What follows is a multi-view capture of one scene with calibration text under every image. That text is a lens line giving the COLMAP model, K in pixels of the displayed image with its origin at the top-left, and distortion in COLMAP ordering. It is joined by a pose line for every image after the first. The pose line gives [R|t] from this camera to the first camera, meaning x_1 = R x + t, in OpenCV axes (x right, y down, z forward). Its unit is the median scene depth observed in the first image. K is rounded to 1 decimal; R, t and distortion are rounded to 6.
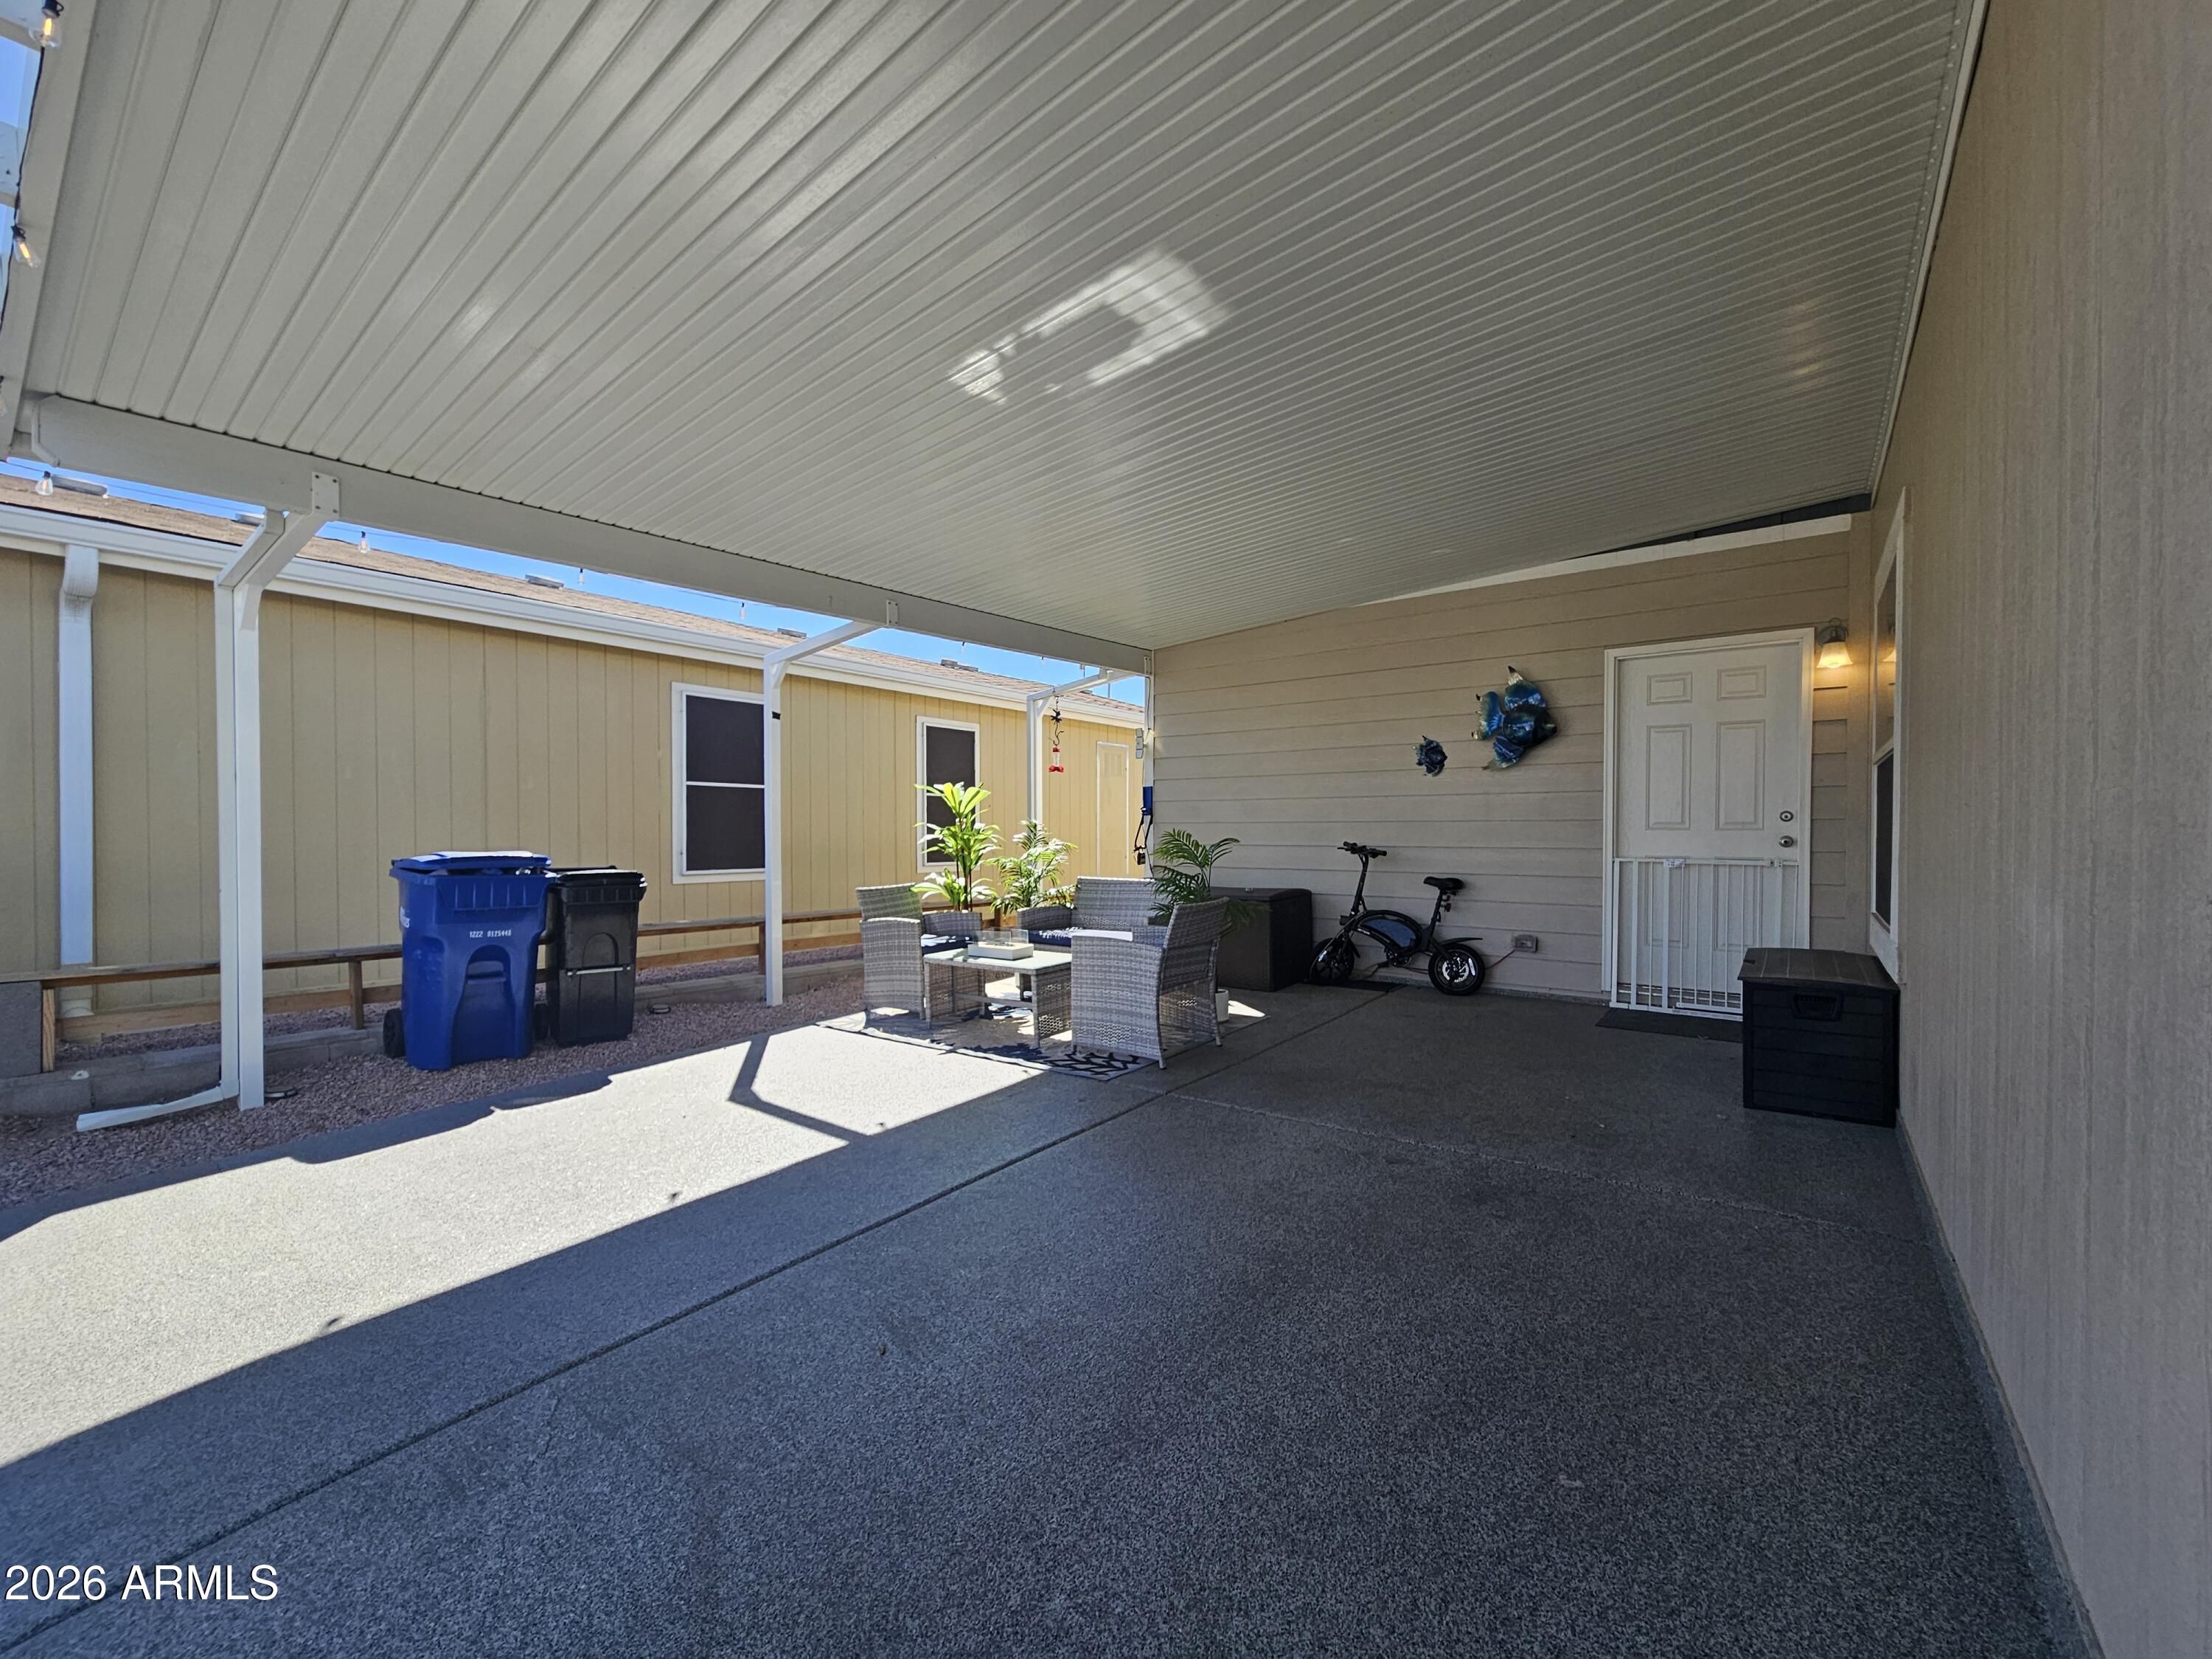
lens RADIAL K [[908.1, 0, 1102.5], [0, 908.1, 843.3], [0, 0, 1]] dist [-0.001941, 0.001056]
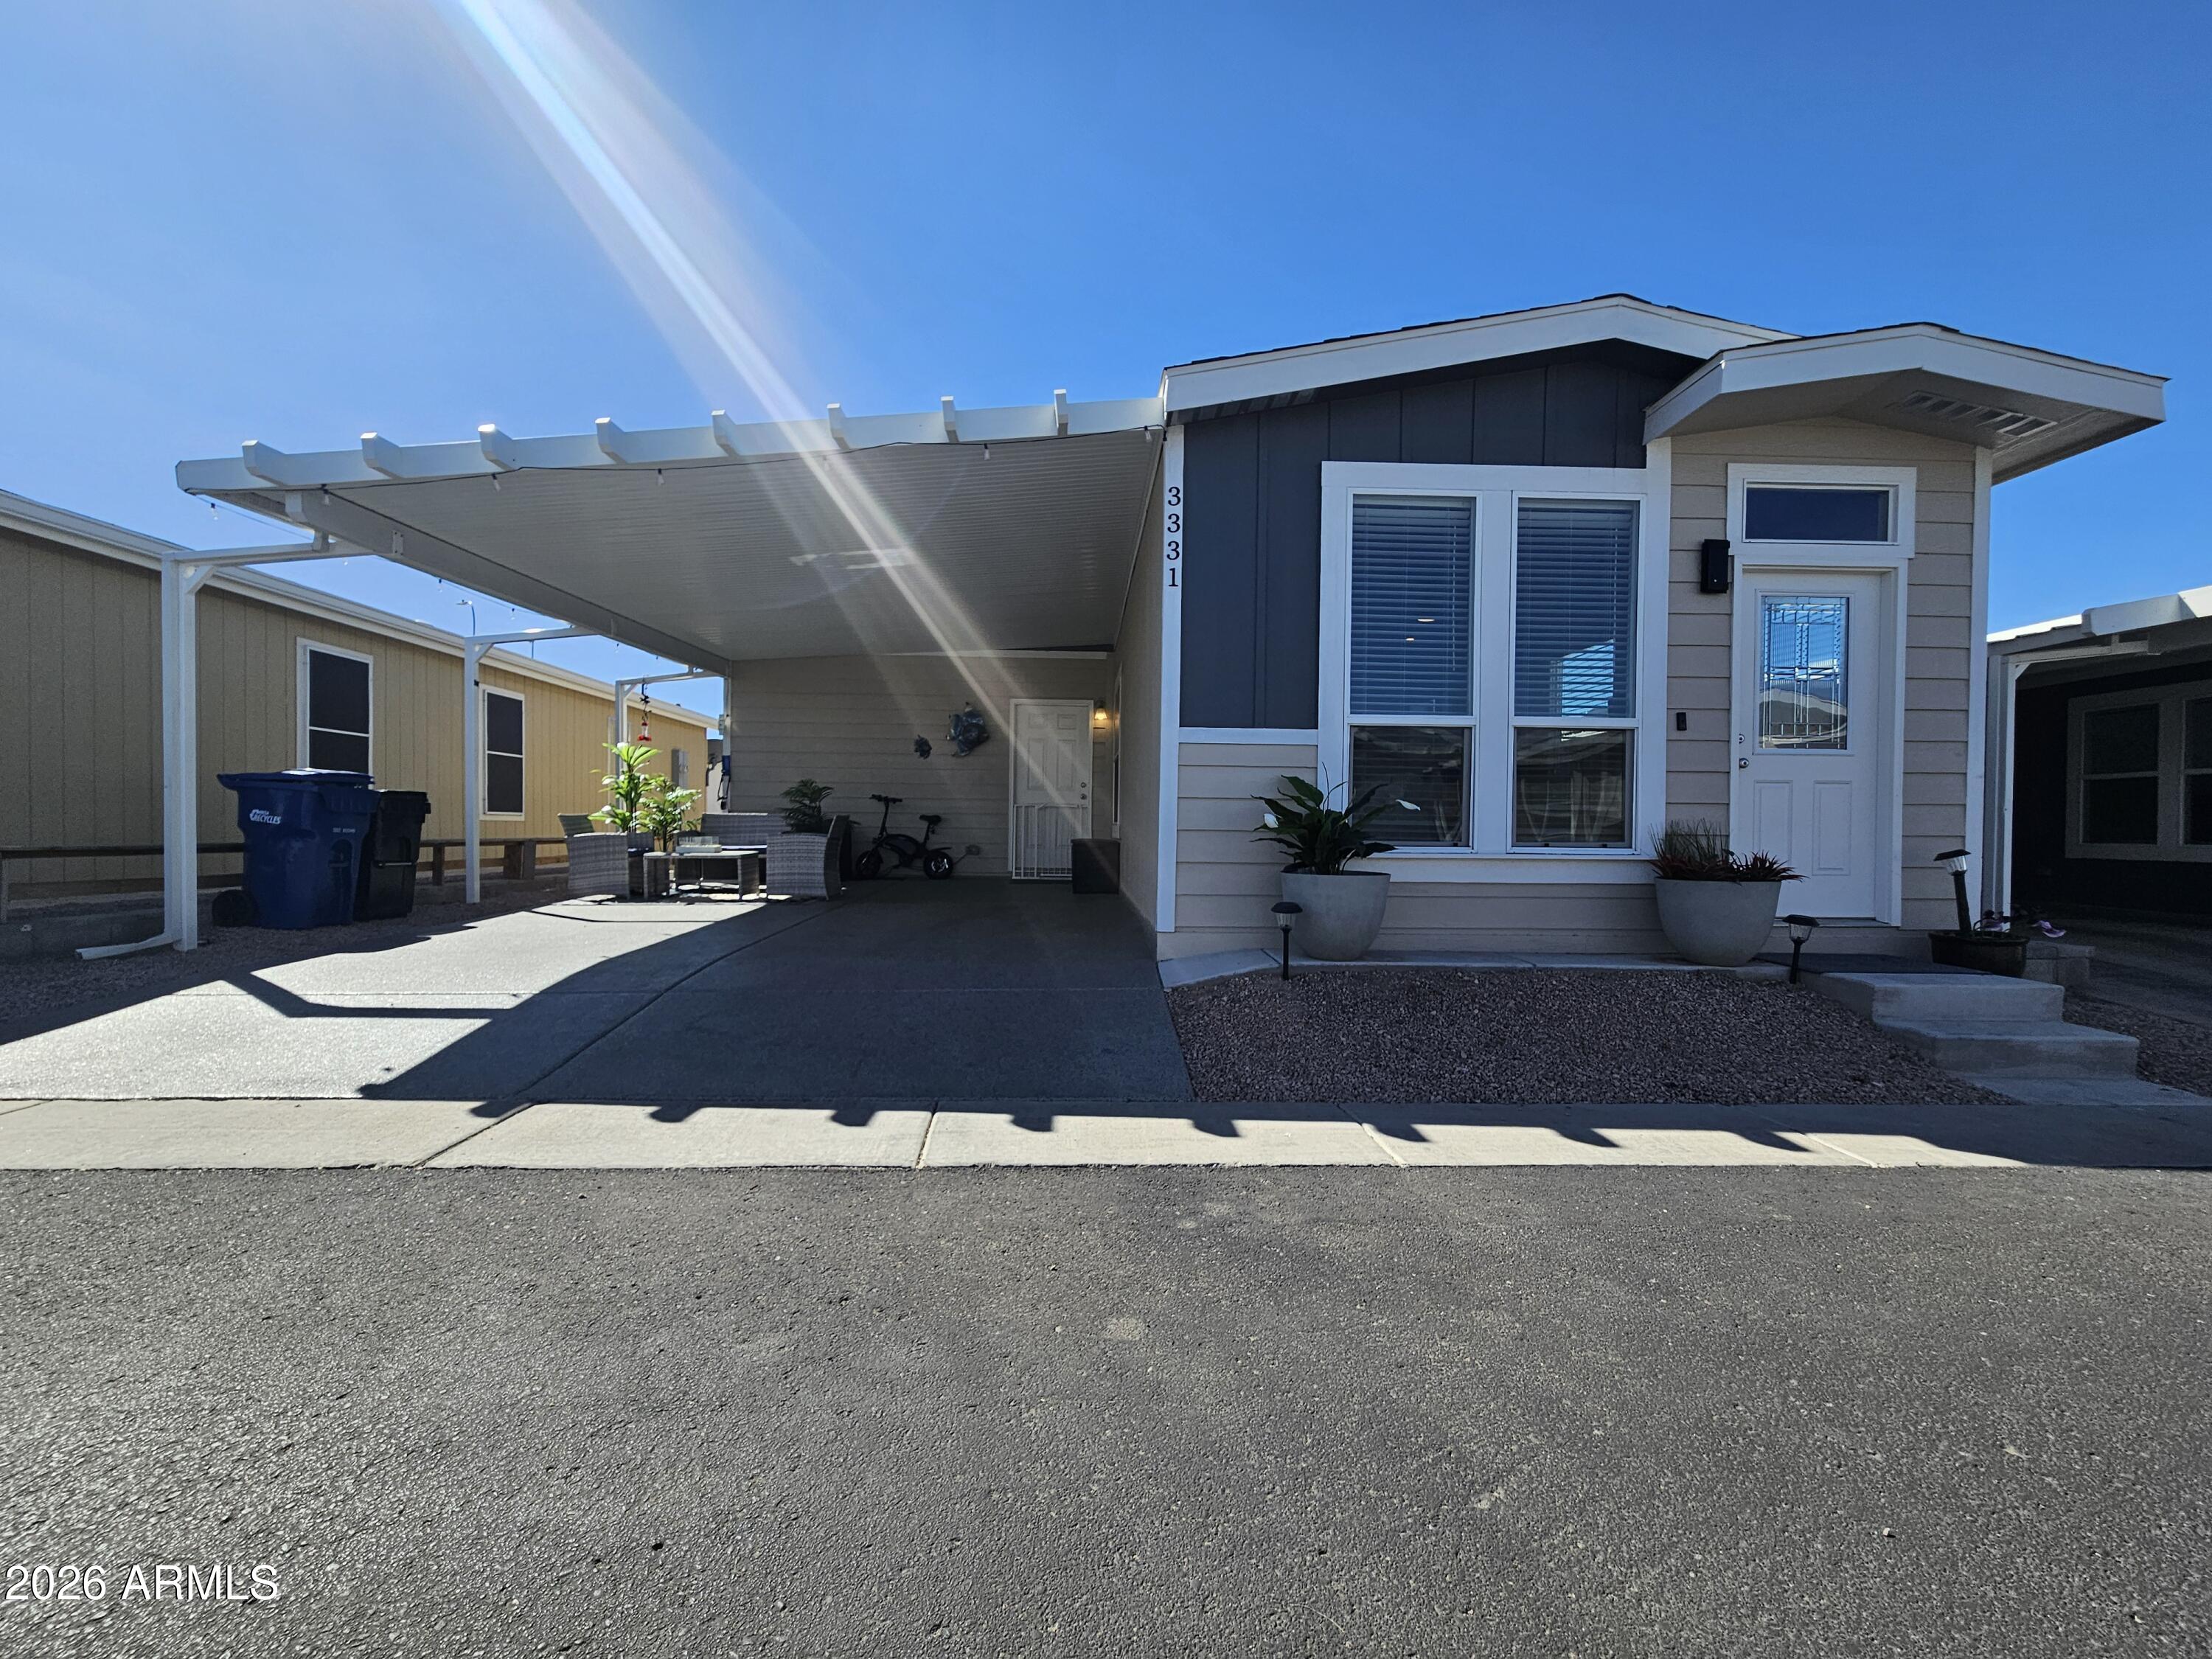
lens RADIAL K [[908.1, 0, 1102.5], [0, 908.1, 843.3], [0, 0, 1]] dist [-0.001941, 0.001056]
pose [[0.773953, -0.001088, 0.633242, -0.493990], [-0.003355, 0.999977, 0.005819, 0.080781], [-0.633234, -0.006628, 0.773932, -0.599166]]
